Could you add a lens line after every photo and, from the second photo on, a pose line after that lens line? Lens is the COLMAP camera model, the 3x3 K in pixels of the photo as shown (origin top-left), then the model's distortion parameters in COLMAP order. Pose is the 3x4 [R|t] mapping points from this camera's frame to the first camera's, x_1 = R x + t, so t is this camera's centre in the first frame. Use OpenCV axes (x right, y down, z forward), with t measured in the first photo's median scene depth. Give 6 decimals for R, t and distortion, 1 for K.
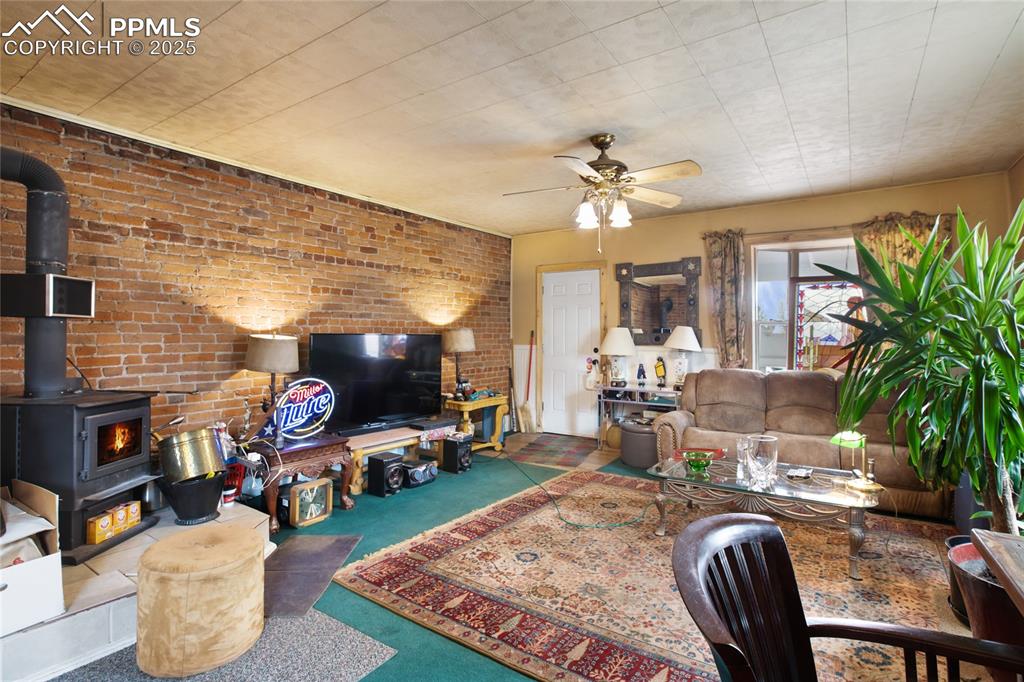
lens RADIAL K [[493.8, 0, 522.6], [0, 493.8, 335.0], [0, 0, 1]] dist [-0.048343, 0.024090]
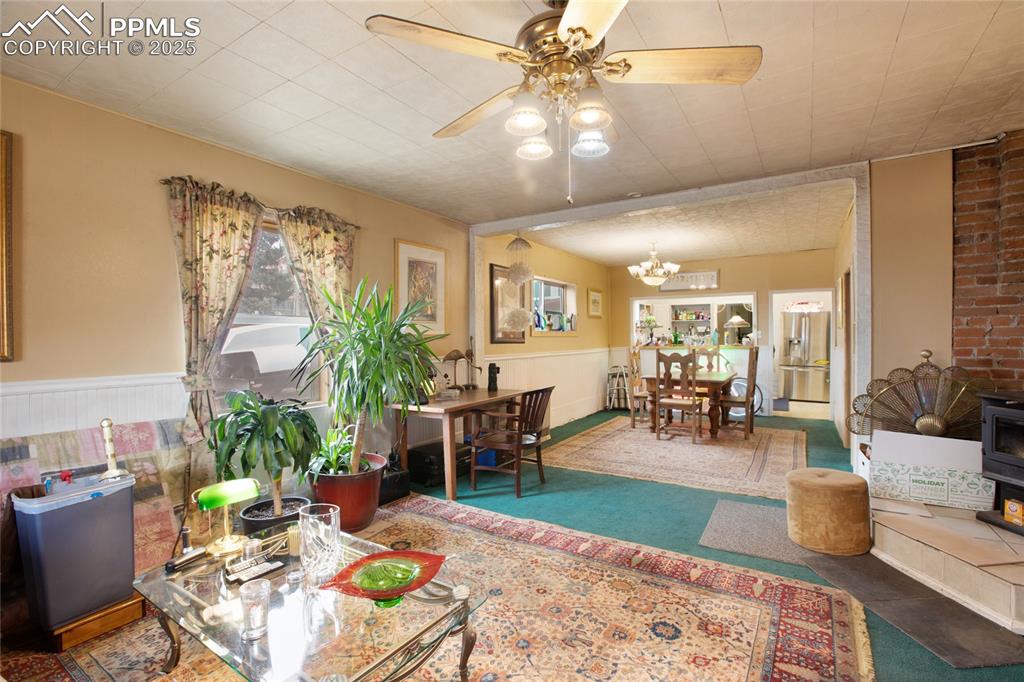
lens RADIAL K [[475.8, 0, 511.0], [0, 475.8, 346.0], [0, 0, 1]] dist [-0.018478, 0.000151]
pose [[-0.999153, 0.012691, -0.039134, 0.217513], [0.012100, 0.999810, 0.015299, -0.008730], [0.039320, 0.014813, -0.999117, 1.359142]]
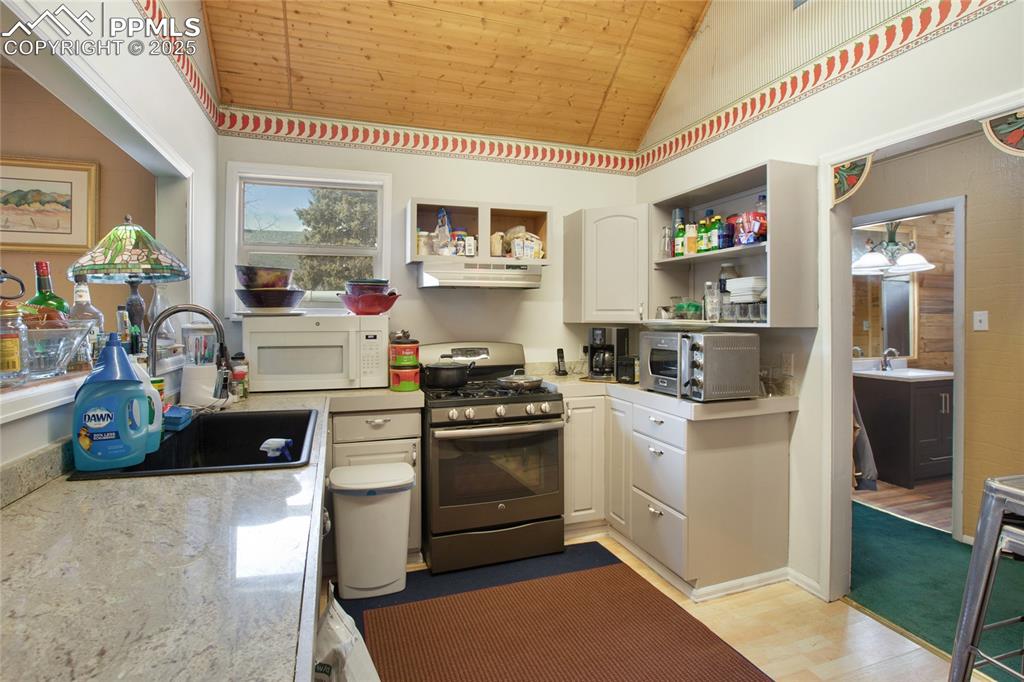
lens RADIAL K [[493.8, 0, 522.6], [0, 493.8, 335.0], [0, 0, 1]] dist [-0.048343, 0.024090]
pose [[-0.820910, -0.011405, 0.570944, -1.203131], [0.001458, 0.999755, 0.022067, -0.006349], [-0.571056, 0.018948, -0.820692, -0.805920]]
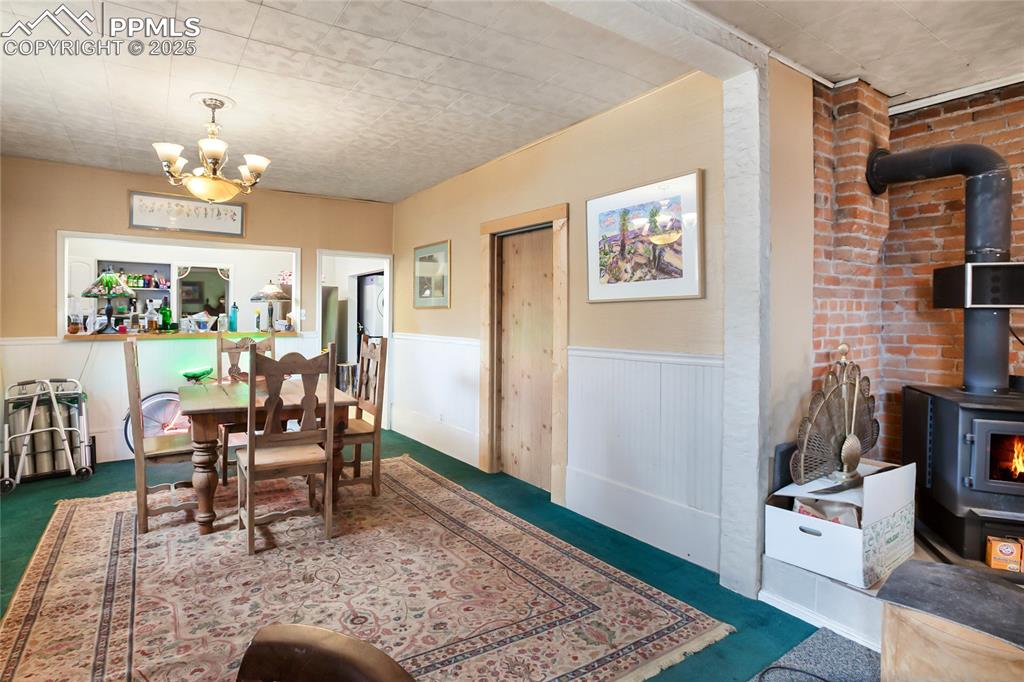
lens RADIAL K [[520.8, 0, 459.2], [0, 520.8, 317.0], [0, 0, 1]] dist [-0.048903, 0.015049]
pose [[-0.409330, -0.001175, -0.912386, 0.221432], [-0.005199, 0.999986, 0.001045, -0.010845], [0.912372, 0.005172, -0.409330, 0.325467]]
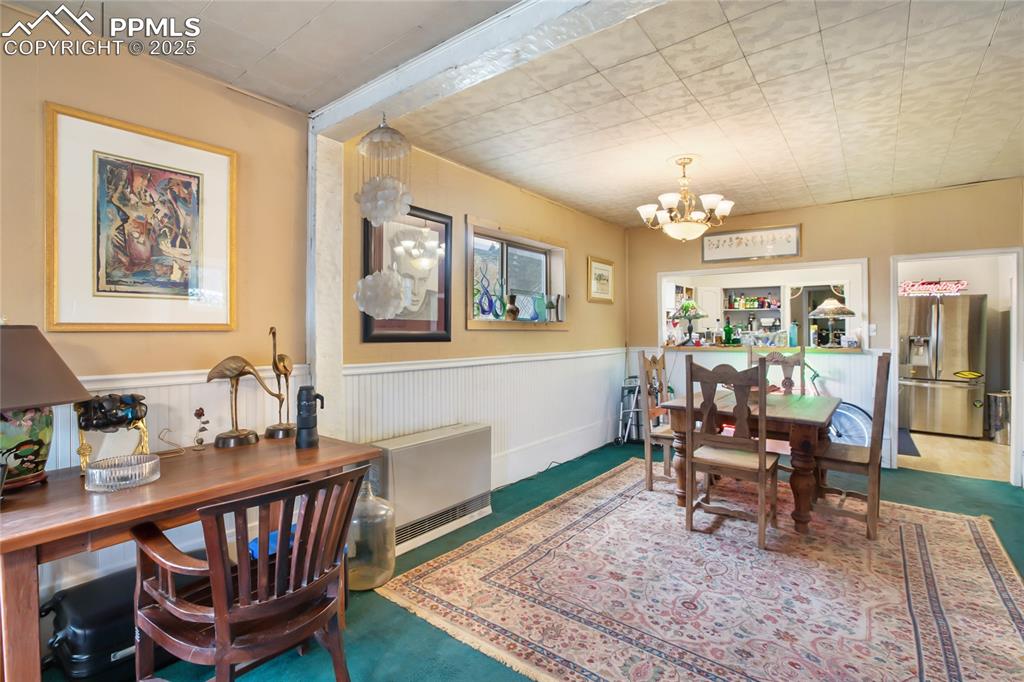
lens RADIAL K [[476.7, 0, 504.8], [0, 476.7, 330.6], [0, 0, 1]] dist [-0.040006, 0.011963]
pose [[-0.997176, 0.002887, 0.075050, -0.090165], [0.002601, 0.999989, -0.003900, -0.009899], [-0.075061, -0.003693, -0.997172, 0.605491]]
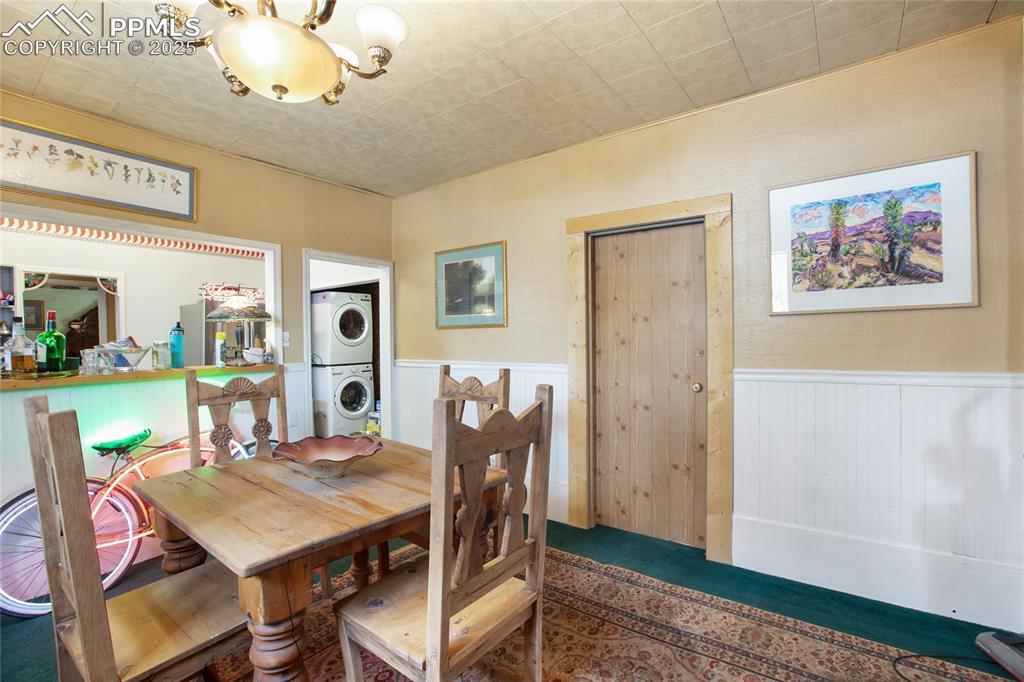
lens RADIAL K [[462.4, 0, 511.5], [0, 462.4, 344.0], [0, 0, 1]] dist [-0.027455, 0.001035]
pose [[-0.033040, 0.016015, -0.999326, -0.041918], [0.016259, 0.999748, 0.015484, -0.011301], [0.999322, -0.015737, -0.033292, -0.213923]]
